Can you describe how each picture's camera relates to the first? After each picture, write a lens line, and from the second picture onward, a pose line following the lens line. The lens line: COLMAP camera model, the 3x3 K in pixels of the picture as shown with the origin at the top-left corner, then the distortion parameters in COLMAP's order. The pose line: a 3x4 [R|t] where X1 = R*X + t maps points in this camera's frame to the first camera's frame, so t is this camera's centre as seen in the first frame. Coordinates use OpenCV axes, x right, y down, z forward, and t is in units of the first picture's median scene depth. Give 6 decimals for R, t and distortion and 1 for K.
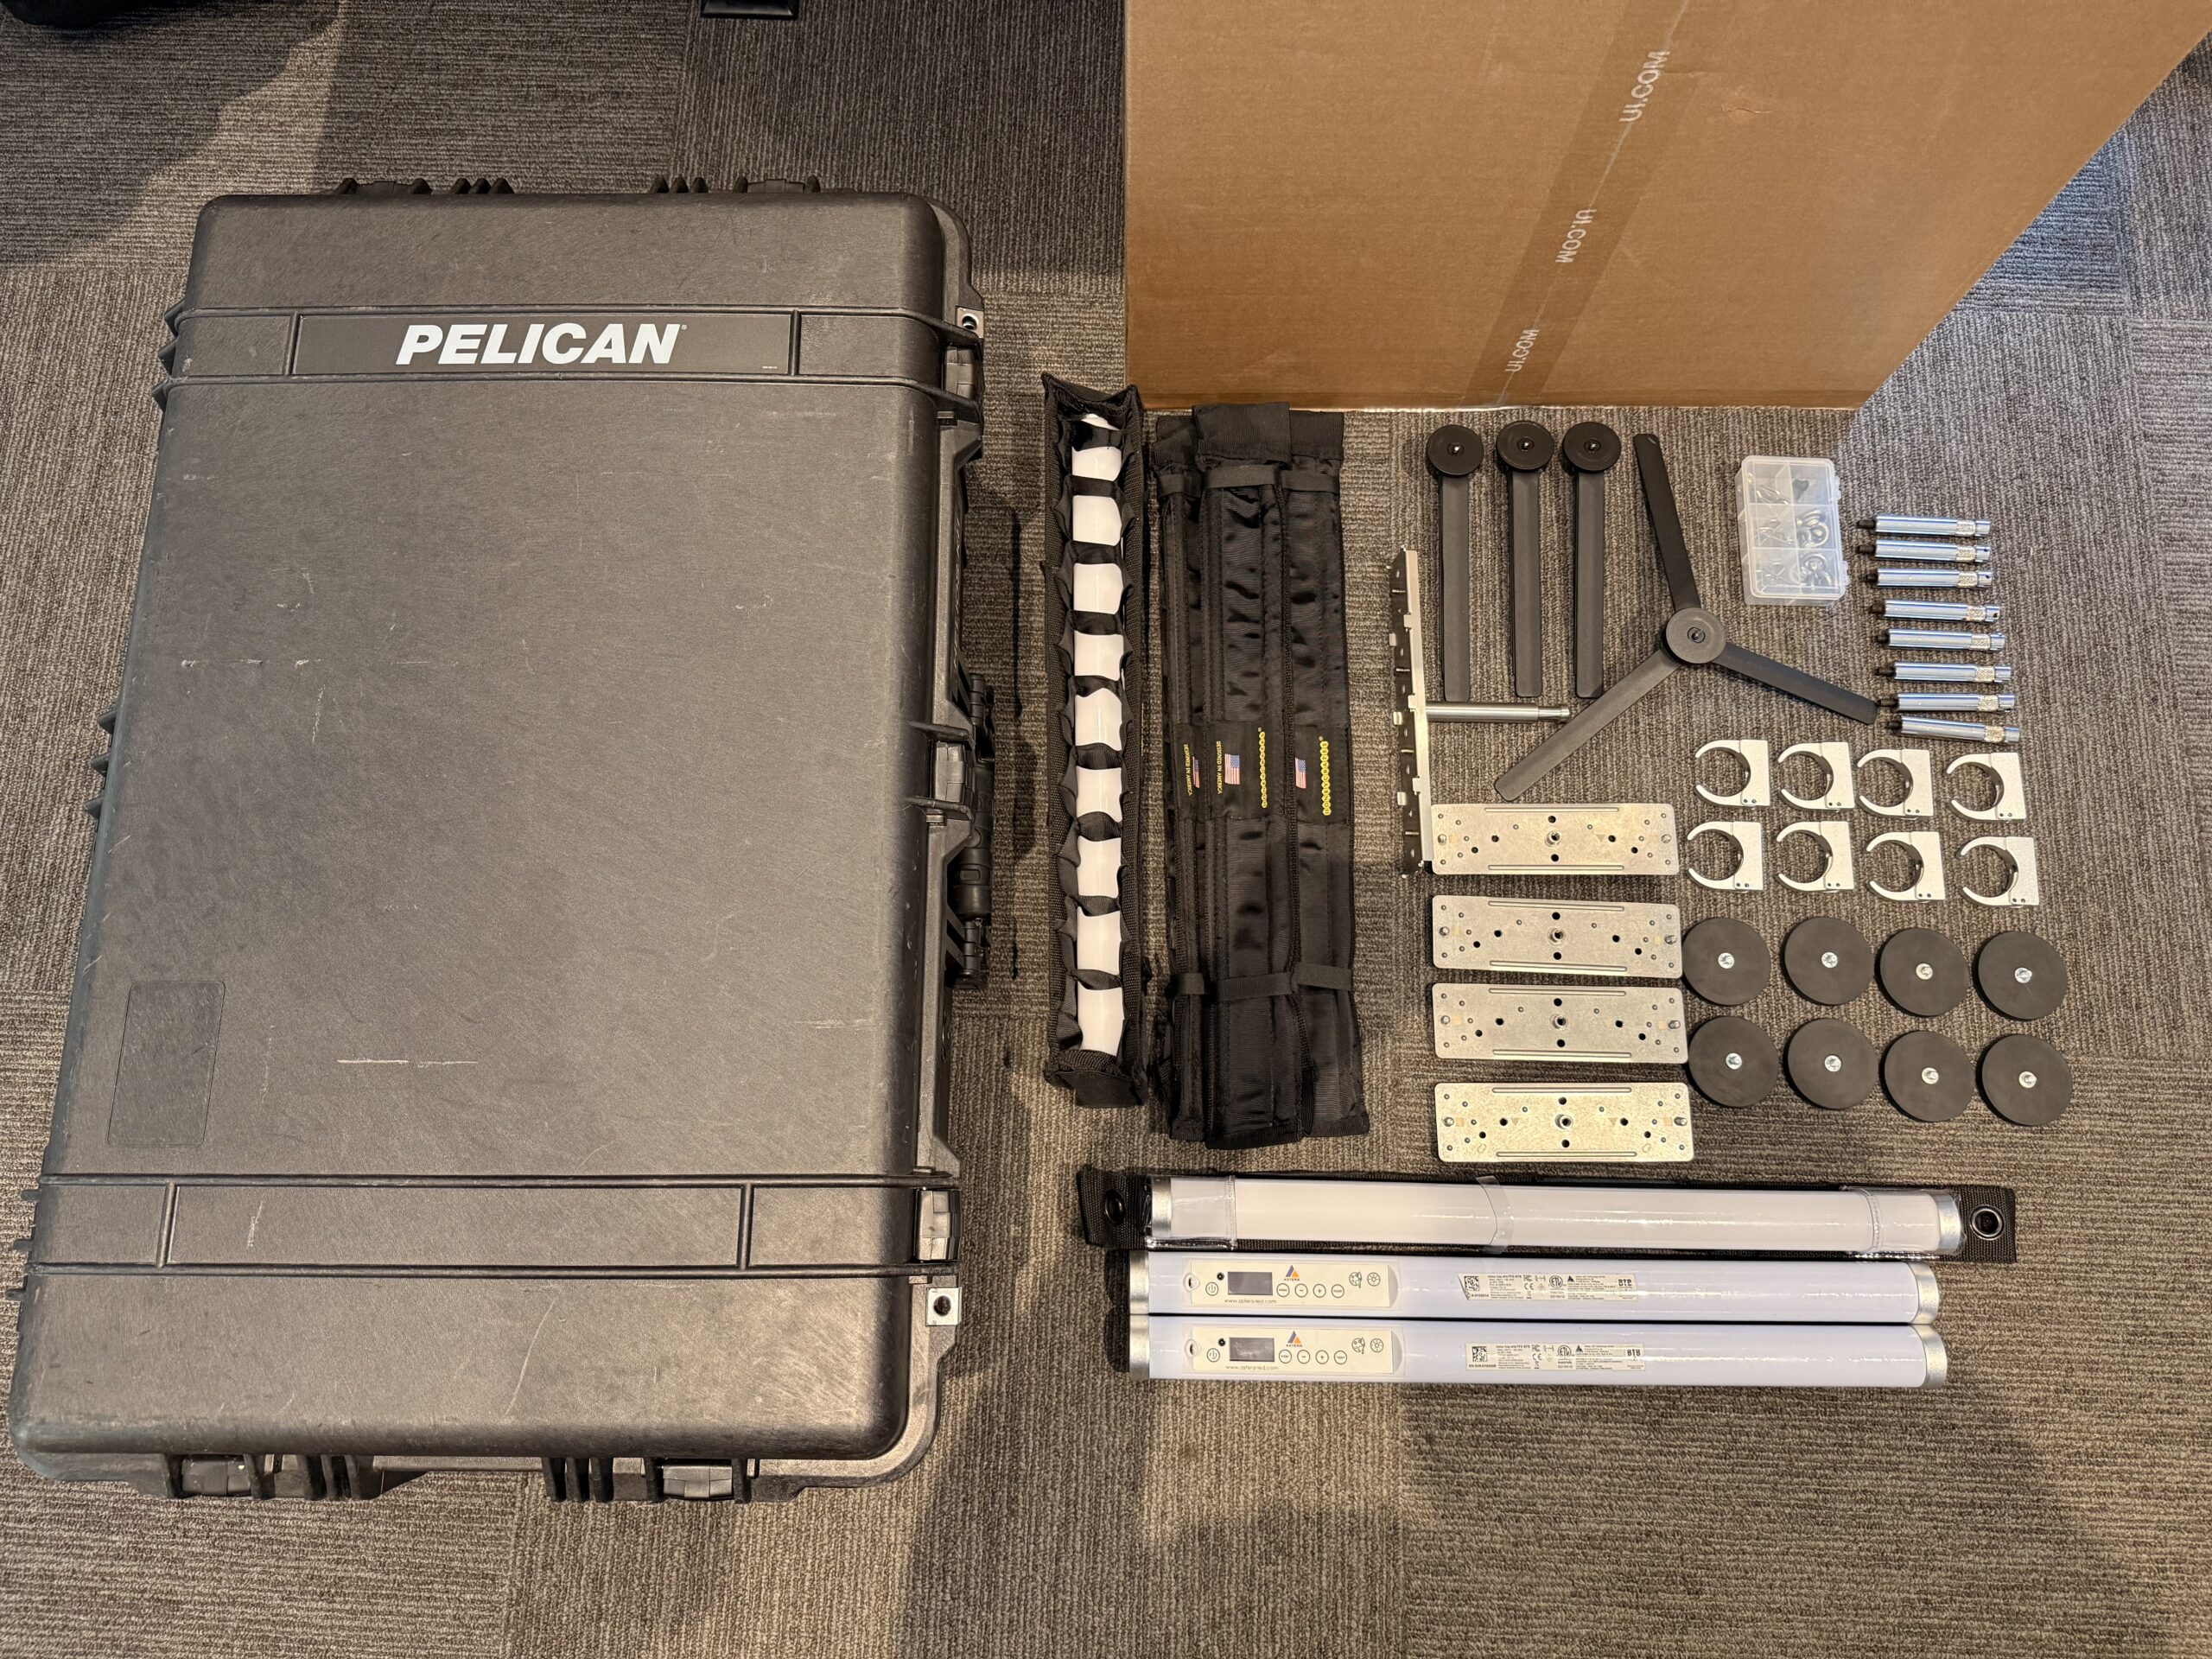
lens RADIAL K [[1533.5, 0, 1074.8], [0, 1533.5, 837.1], [0, 0, 1]] dist [0.019549, -0.000435]
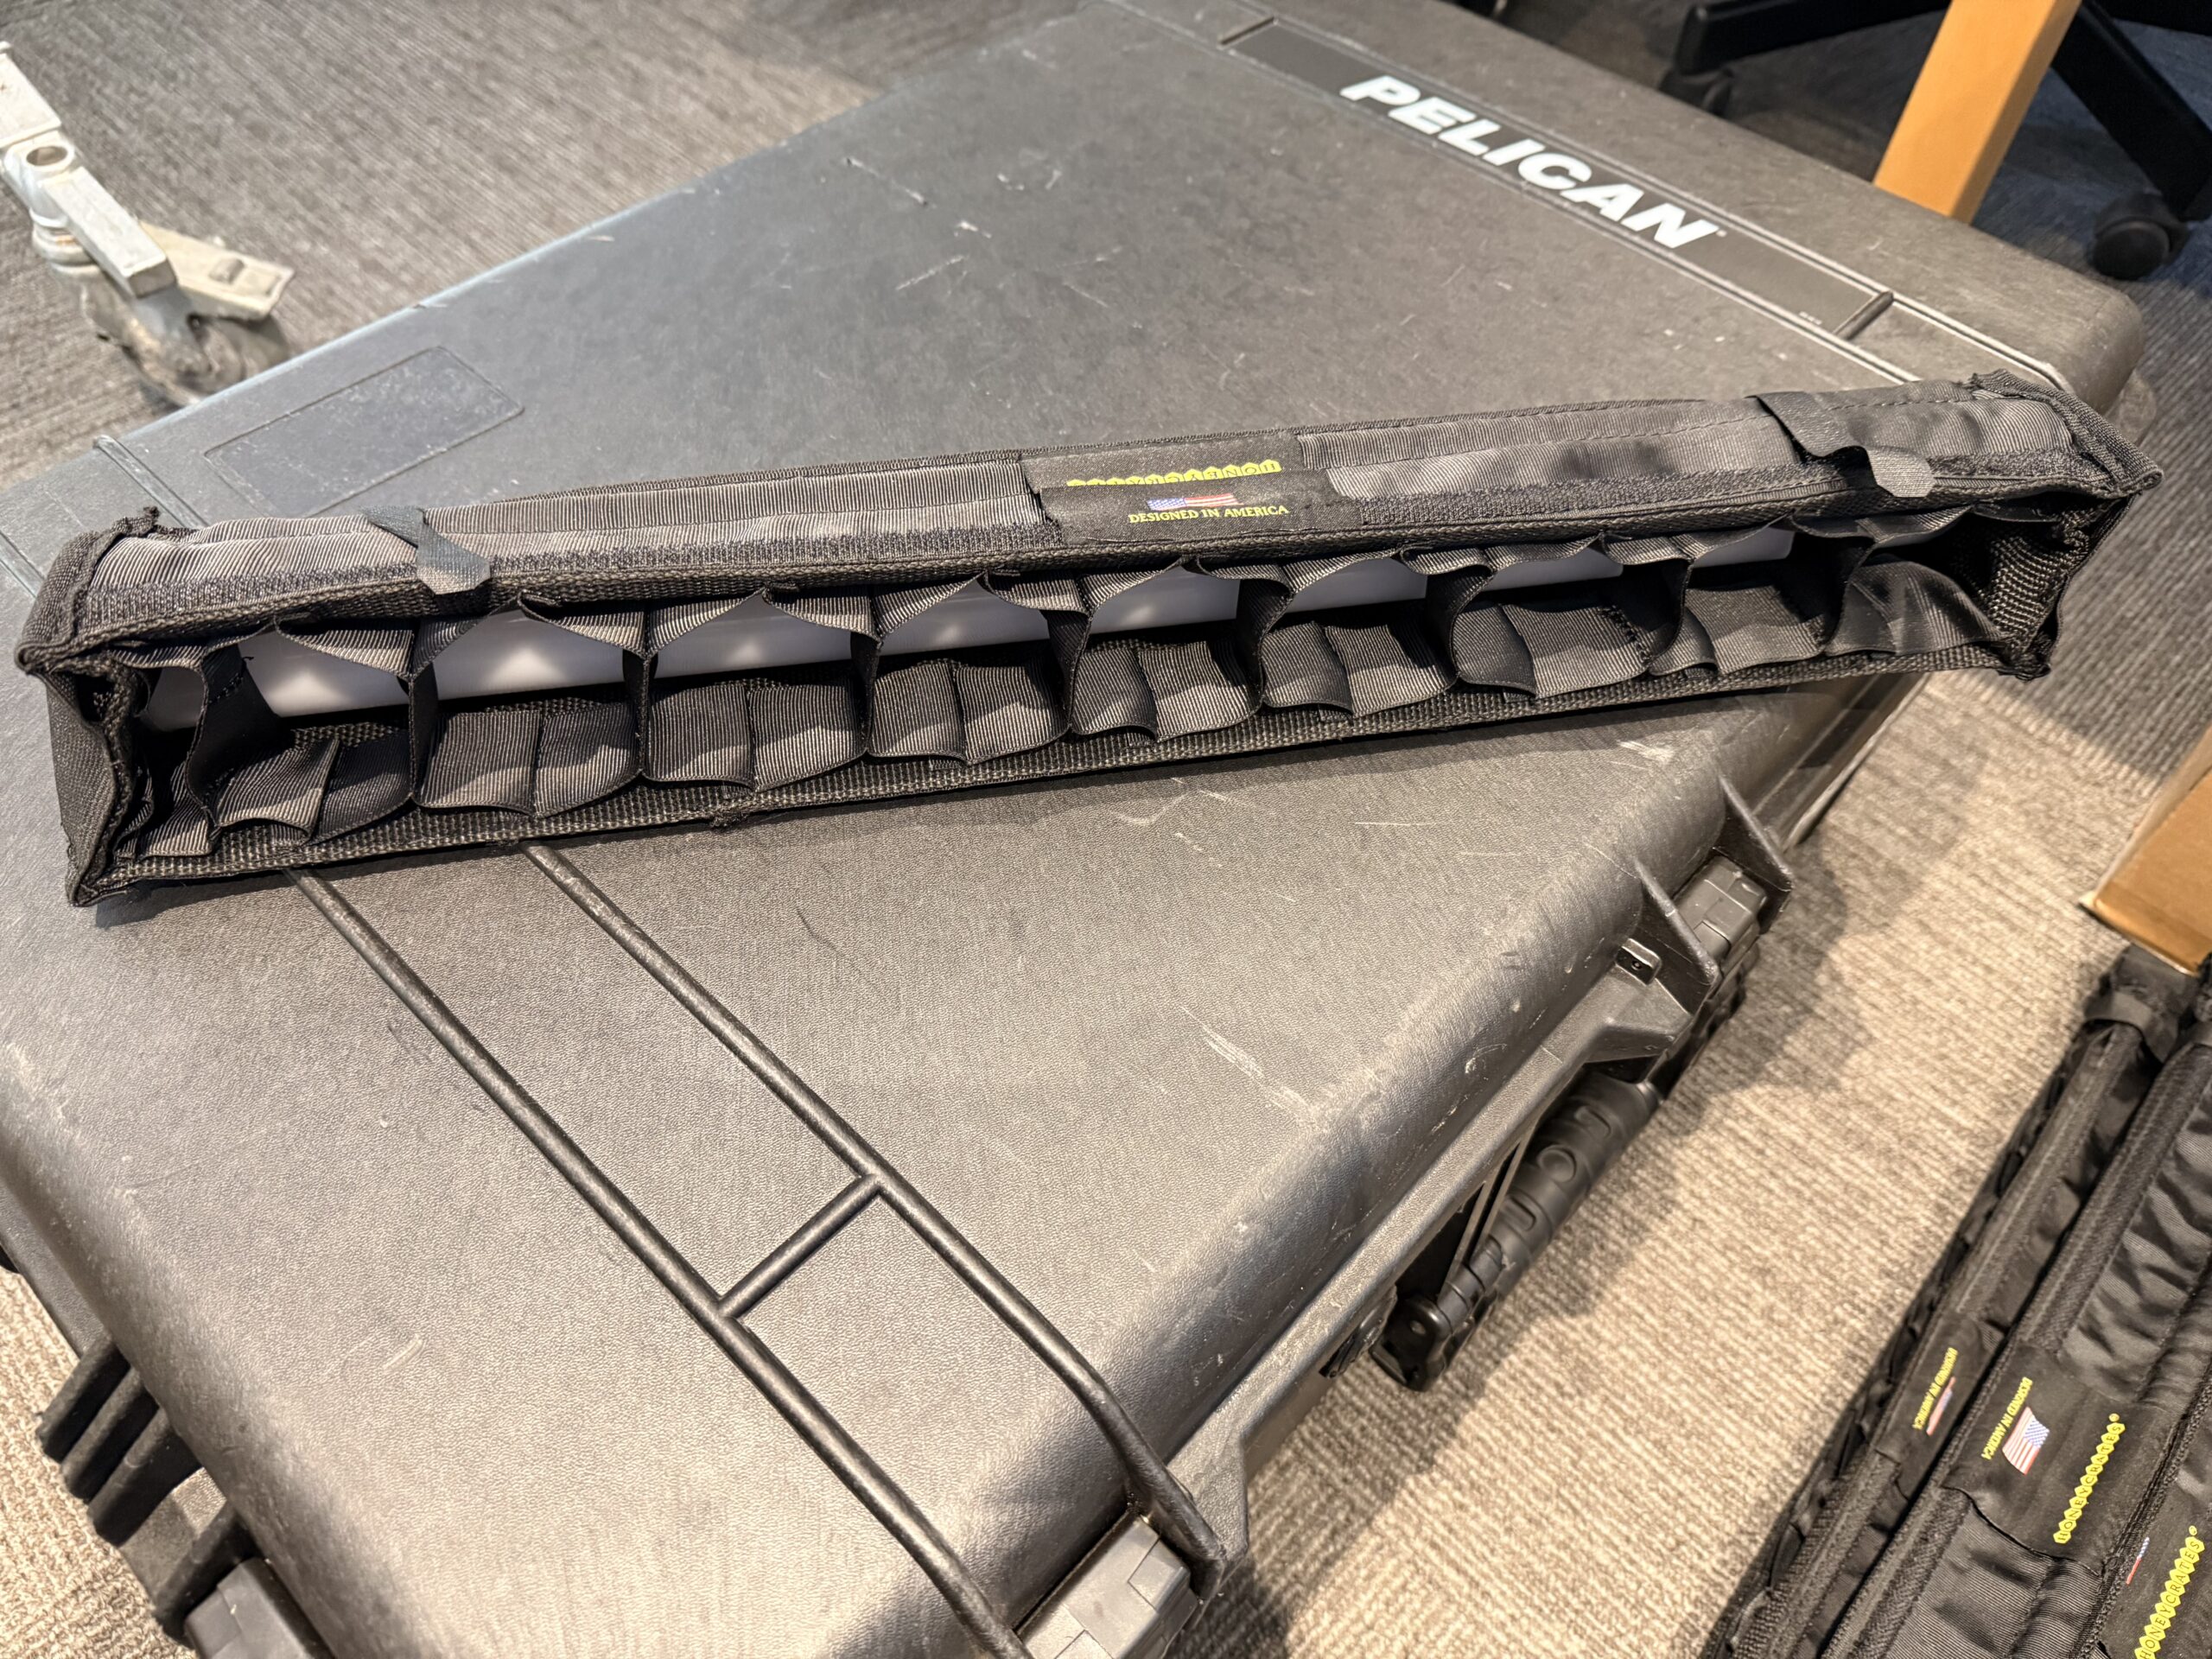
lens RADIAL K [[1582.8, 0, 1103.4], [0, 1582.8, 831.1], [0, 0, 1]] dist [-0.015081, 0.000388]
pose [[0.730378, 0.567685, -0.379845, -0.046787], [-0.674862, 0.685569, -0.273052, 0.205020], [0.105402, 0.455773, 0.883833, 0.496508]]
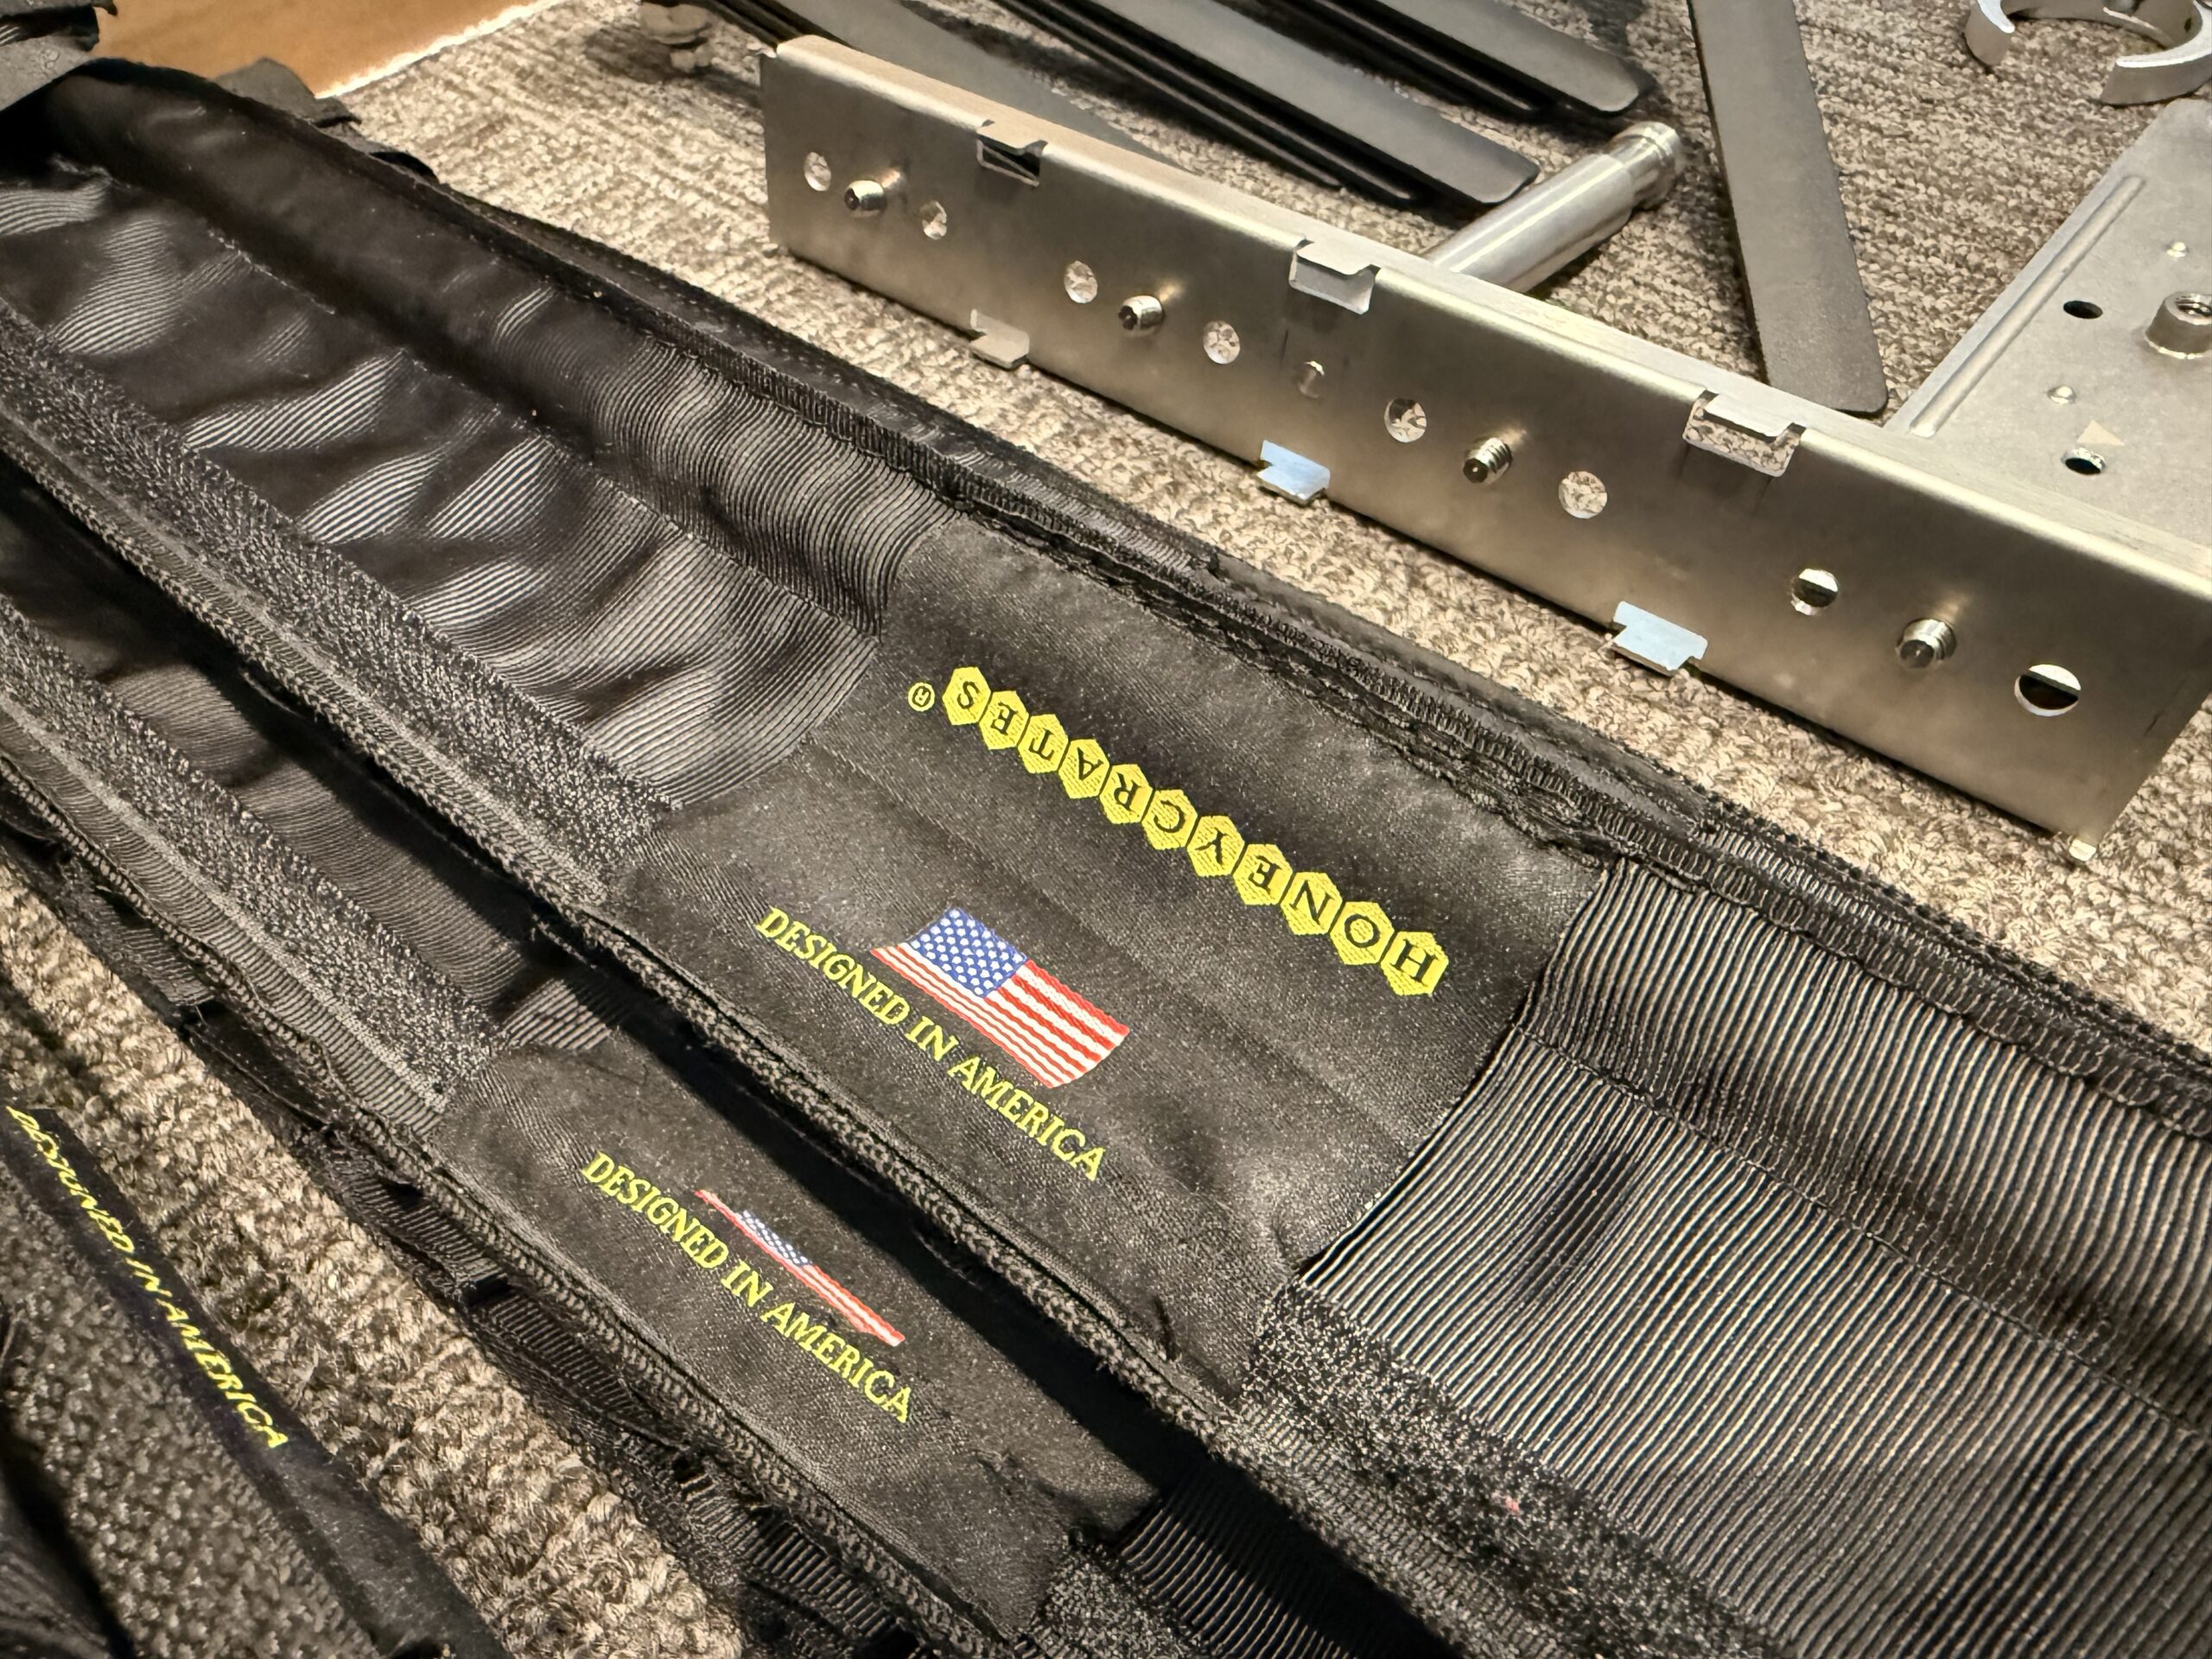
lens RADIAL K [[1738.2, 0, 1101.8], [0, 1738.2, 790.4], [0, 0, 1]] dist [-0.045984, -0.000334]
pose [[0.647581, -0.561980, 0.514604, 0.053953], [0.737294, 0.632675, -0.236896, -0.016672], [-0.192446, 0.532824, 0.824053, 1.057066]]
